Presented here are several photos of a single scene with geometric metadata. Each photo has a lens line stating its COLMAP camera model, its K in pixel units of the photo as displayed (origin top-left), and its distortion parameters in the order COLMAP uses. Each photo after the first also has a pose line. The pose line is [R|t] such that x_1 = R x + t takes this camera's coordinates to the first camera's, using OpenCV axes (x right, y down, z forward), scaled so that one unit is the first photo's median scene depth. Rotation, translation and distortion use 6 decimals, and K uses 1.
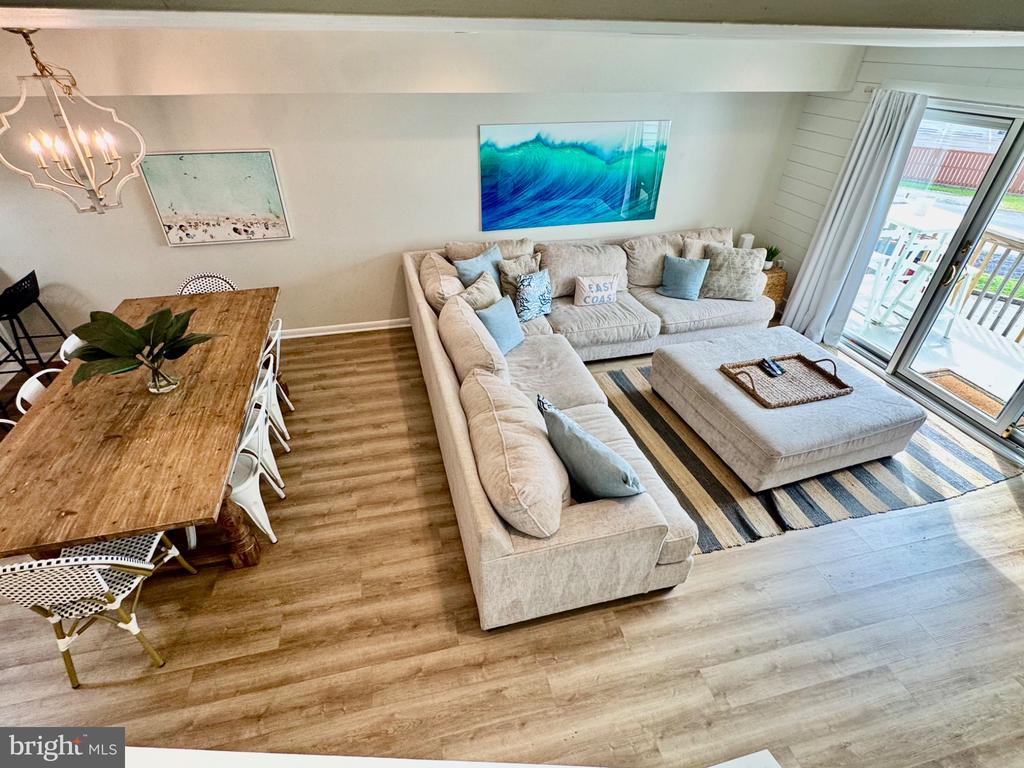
lens RADIAL K [[500.5, 0, 506.5], [0, 500.5, 385.4], [0, 0, 1]] dist [-0.004126, -0.000516]
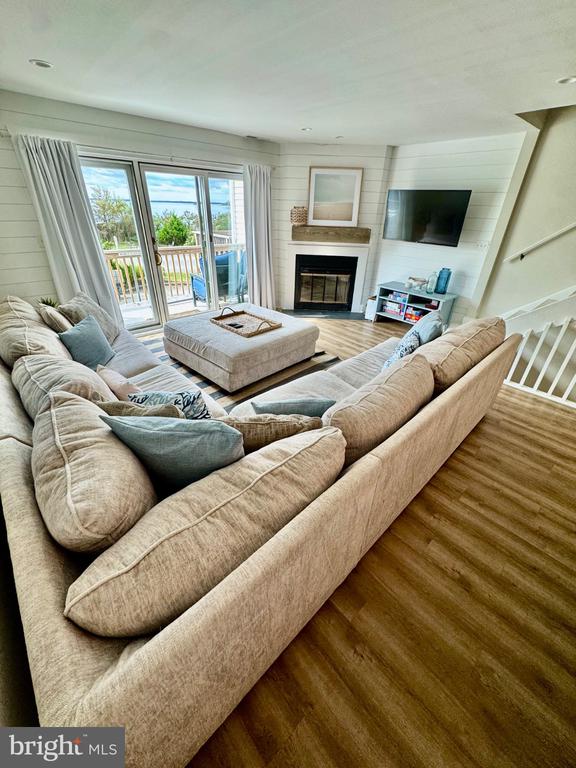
lens RADIAL K [[306.1, 0, 289.7], [0, 306.1, 382.9], [0, 0, 1]] dist [-0.001917, -0.000150]
pose [[-0.481485, -0.461248, 0.745266, -0.336149], [0.468156, 0.583506, 0.663590, -0.475115], [-0.740947, 0.668409, -0.065013, 1.046682]]
